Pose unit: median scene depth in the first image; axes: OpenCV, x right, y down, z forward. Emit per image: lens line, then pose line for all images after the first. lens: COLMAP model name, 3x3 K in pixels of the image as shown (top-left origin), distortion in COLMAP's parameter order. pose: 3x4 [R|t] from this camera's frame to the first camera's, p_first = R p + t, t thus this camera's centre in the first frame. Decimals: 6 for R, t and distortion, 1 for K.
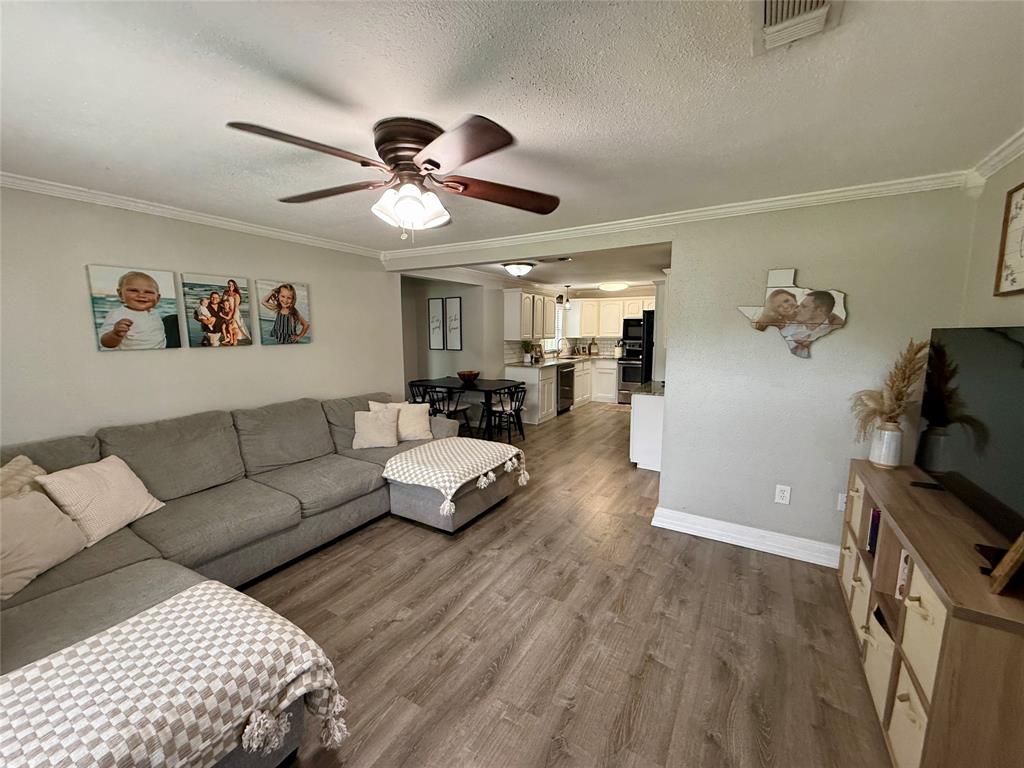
lens RADIAL K [[406.8, 0, 512.0], [0, 406.8, 384.0], [0, 0, 1]] dist [0.000601, 0.000055]
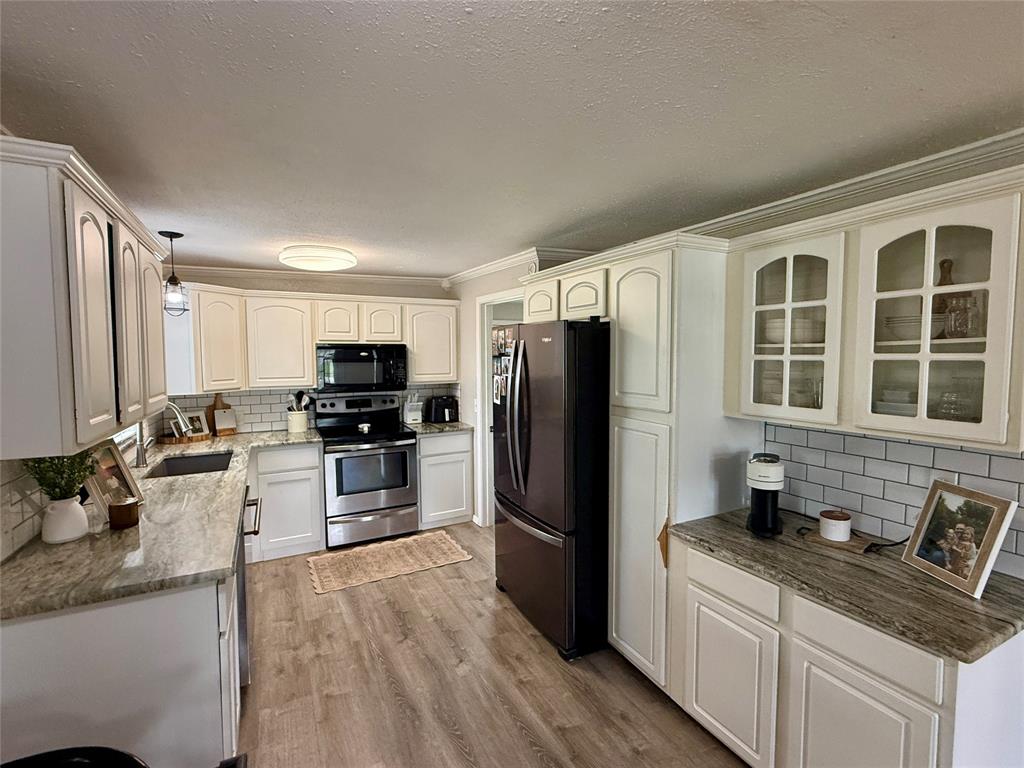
lens RADIAL K [[475.9, 0, 512.0], [0, 475.9, 384.0], [0, 0, 1]] dist [0.000056, 0.000232]
pose [[0.519676, -0.049431, 0.852933, -0.047826], [0.117878, 0.992926, -0.014277, -0.102015], [-0.846193, 0.107961, 0.521826, 0.667165]]
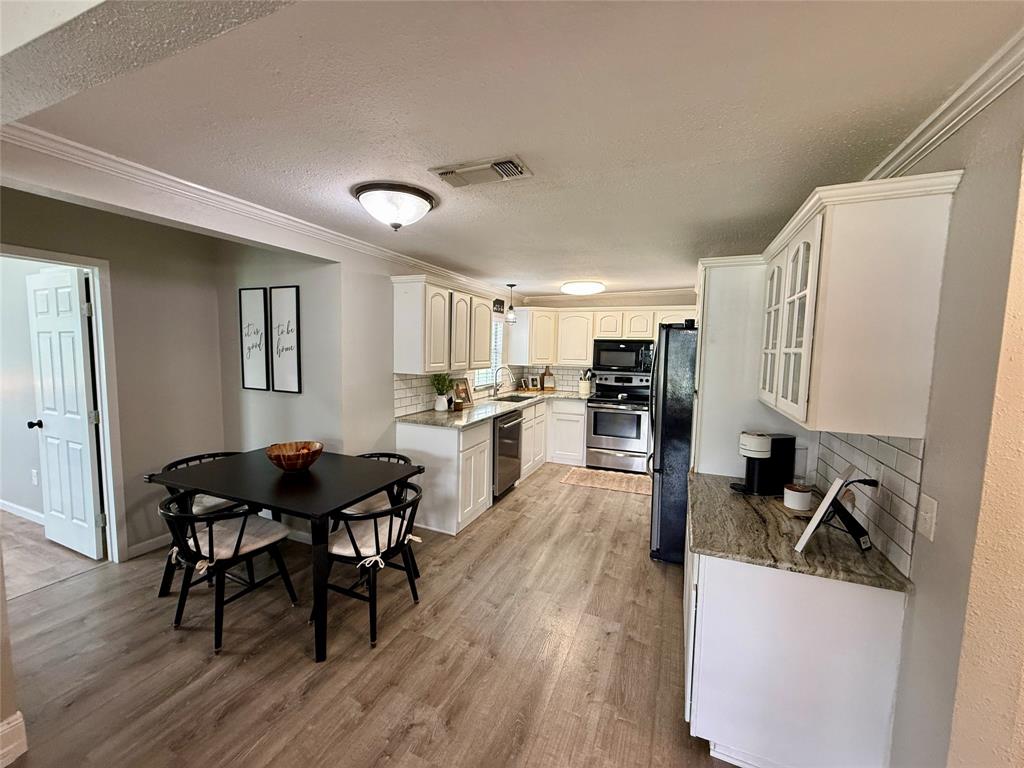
lens RADIAL K [[406.8, 0, 512.0], [0, 406.8, 384.0], [0, 0, 1]] dist [0.000601, 0.000055]
pose [[0.989166, 0.009807, 0.146471, 0.051457], [-0.003204, 0.998971, -0.045249, -0.064681], [-0.146764, 0.044290, 0.988180, 0.419529]]
